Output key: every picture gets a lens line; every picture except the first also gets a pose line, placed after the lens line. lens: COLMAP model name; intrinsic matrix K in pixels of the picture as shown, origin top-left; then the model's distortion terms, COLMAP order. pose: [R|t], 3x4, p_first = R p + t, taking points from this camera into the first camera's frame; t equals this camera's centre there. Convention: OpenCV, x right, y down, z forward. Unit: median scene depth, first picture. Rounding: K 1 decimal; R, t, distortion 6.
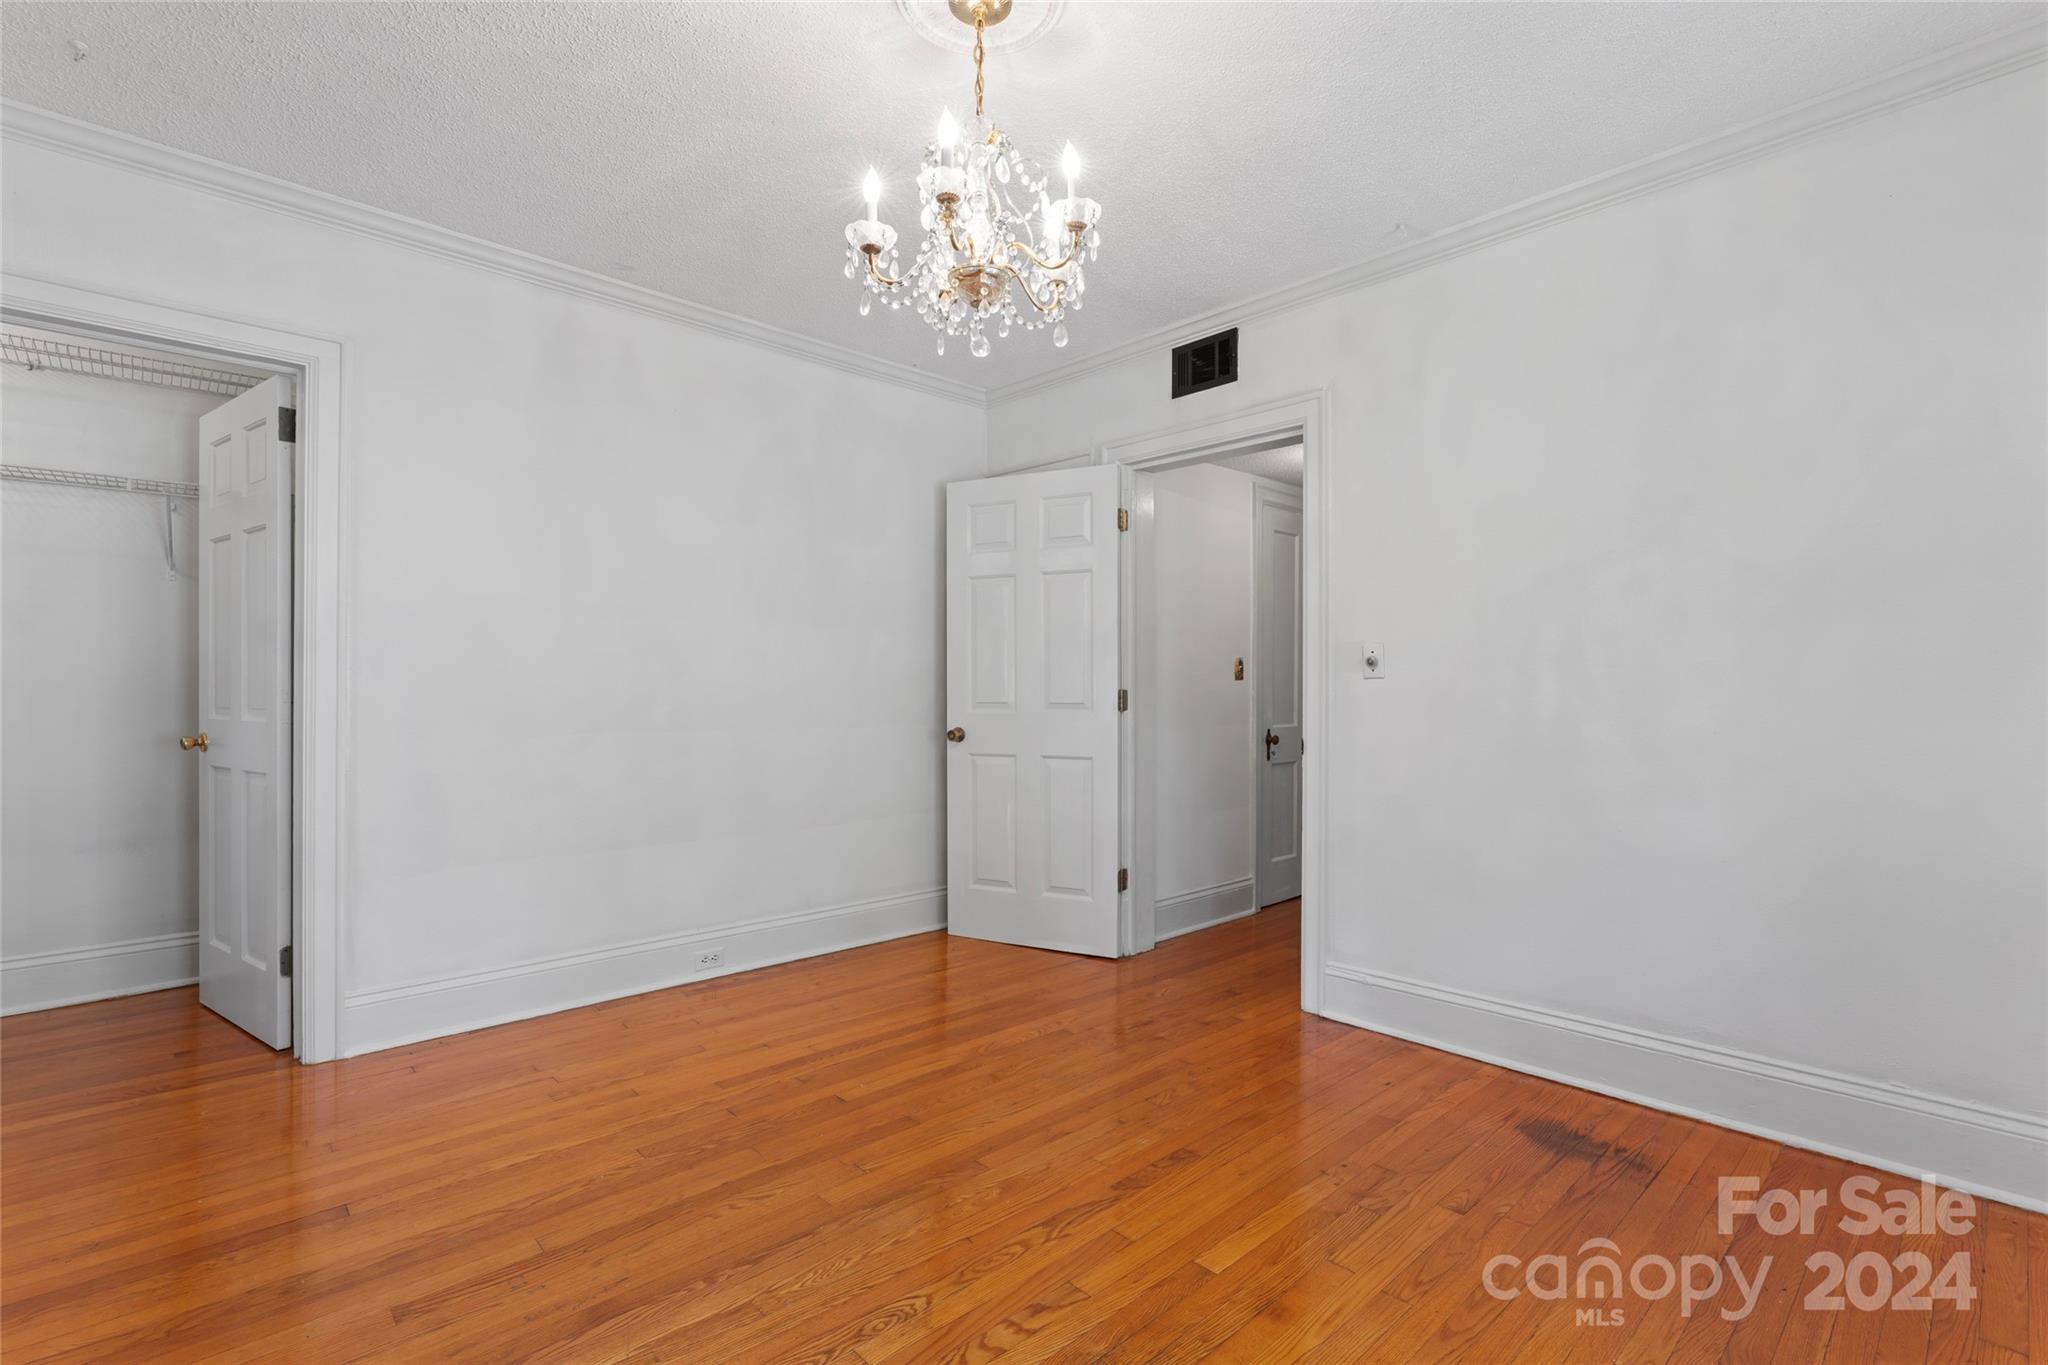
lens RADIAL K [[927.8, 0, 1026.2], [0, 927.8, 686.1], [0, 0, 1]] dist [-0.000299, 0.000712]
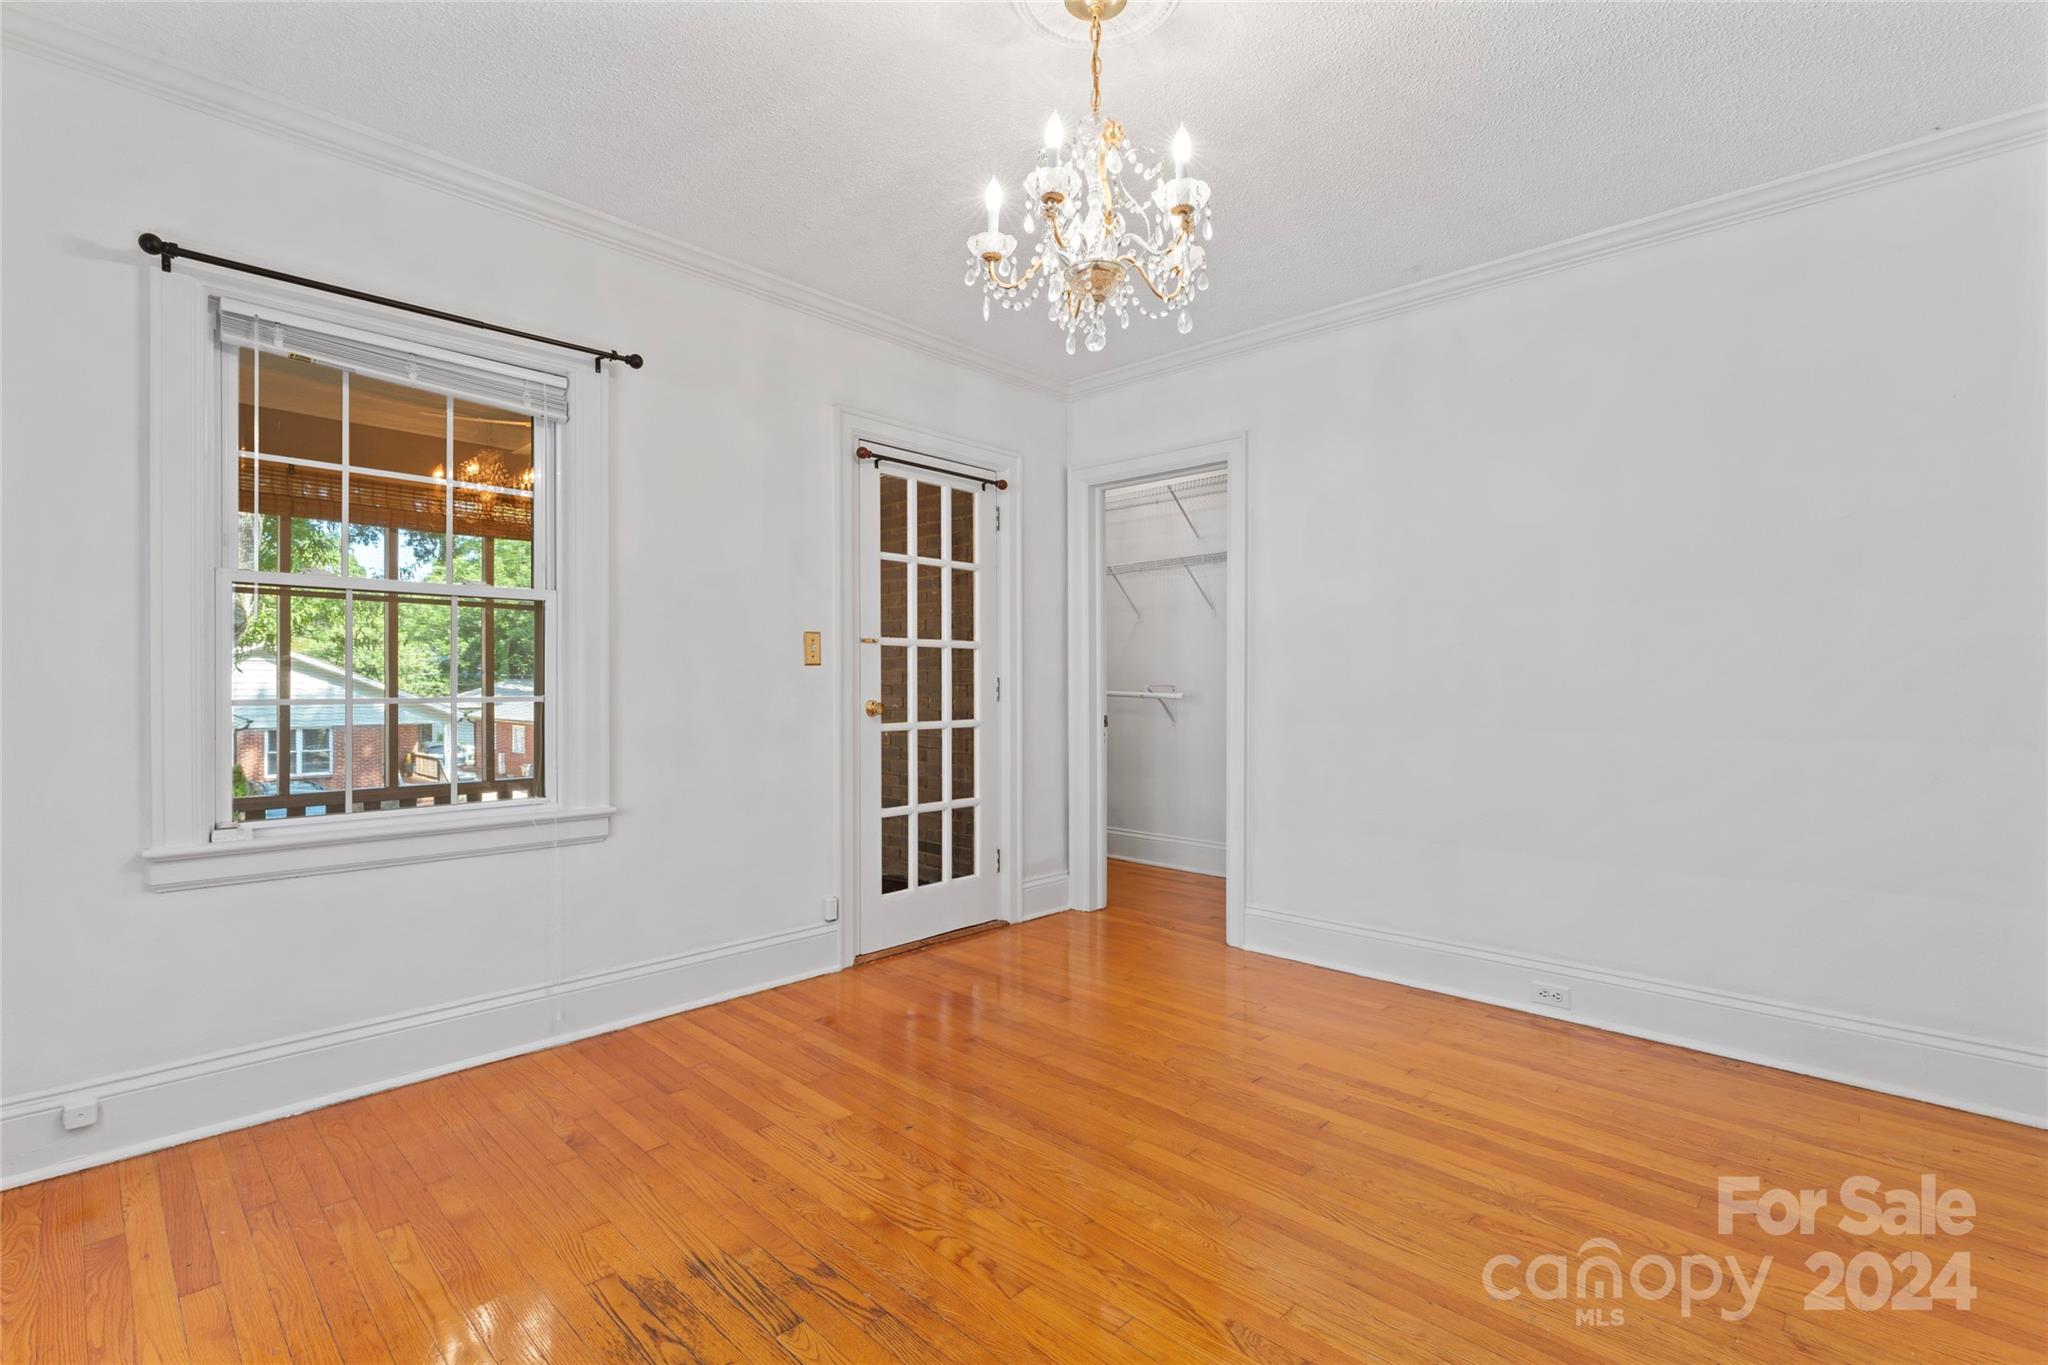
lens RADIAL K [[927.8, 0, 1027.4], [0, 927.8, 695.1], [0, 0, 1]] dist [-0.000299, 0.000712]
pose [[0.059010, 0.007817, -0.998227, 0.571691], [0.004356, 0.999958, 0.008088, 0.002799], [0.998248, -0.004825, 0.058974, 0.522911]]
